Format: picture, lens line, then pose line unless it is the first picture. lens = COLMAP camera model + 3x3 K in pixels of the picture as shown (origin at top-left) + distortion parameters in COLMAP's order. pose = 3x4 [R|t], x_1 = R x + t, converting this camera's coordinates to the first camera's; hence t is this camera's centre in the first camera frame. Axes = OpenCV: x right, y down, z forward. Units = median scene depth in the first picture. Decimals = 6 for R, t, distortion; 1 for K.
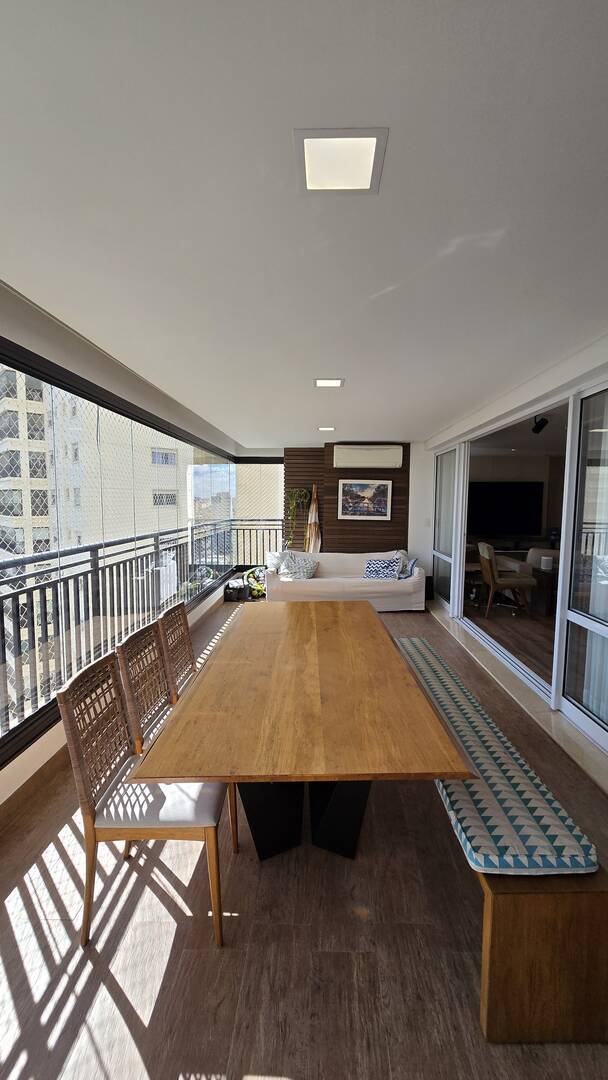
lens RADIAL K [[441.7, 0, 310.9], [0, 441.7, 543.1], [0, 0, 1]] dist [-0.008244, 0.003546]
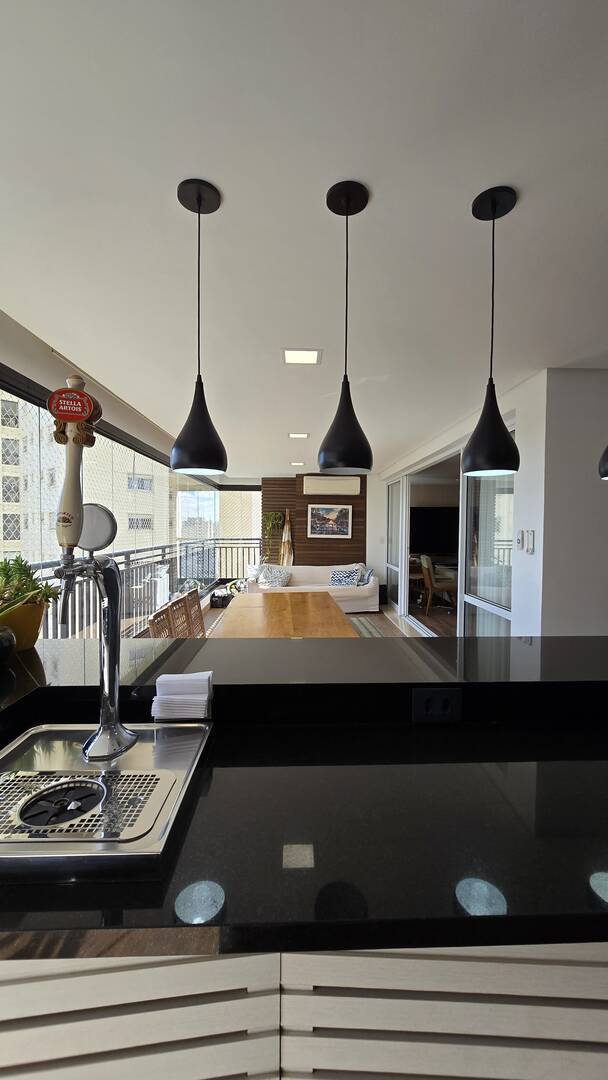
lens RADIAL K [[441.7, 0, 309.6], [0, 441.7, 544.3], [0, 0, 1]] dist [-0.008244, 0.003546]
pose [[0.998208, -0.002656, 0.059785, -0.004292], [0.005827, 0.998582, -0.052924, 0.027375], [-0.059560, 0.053178, 0.996807, -0.187305]]
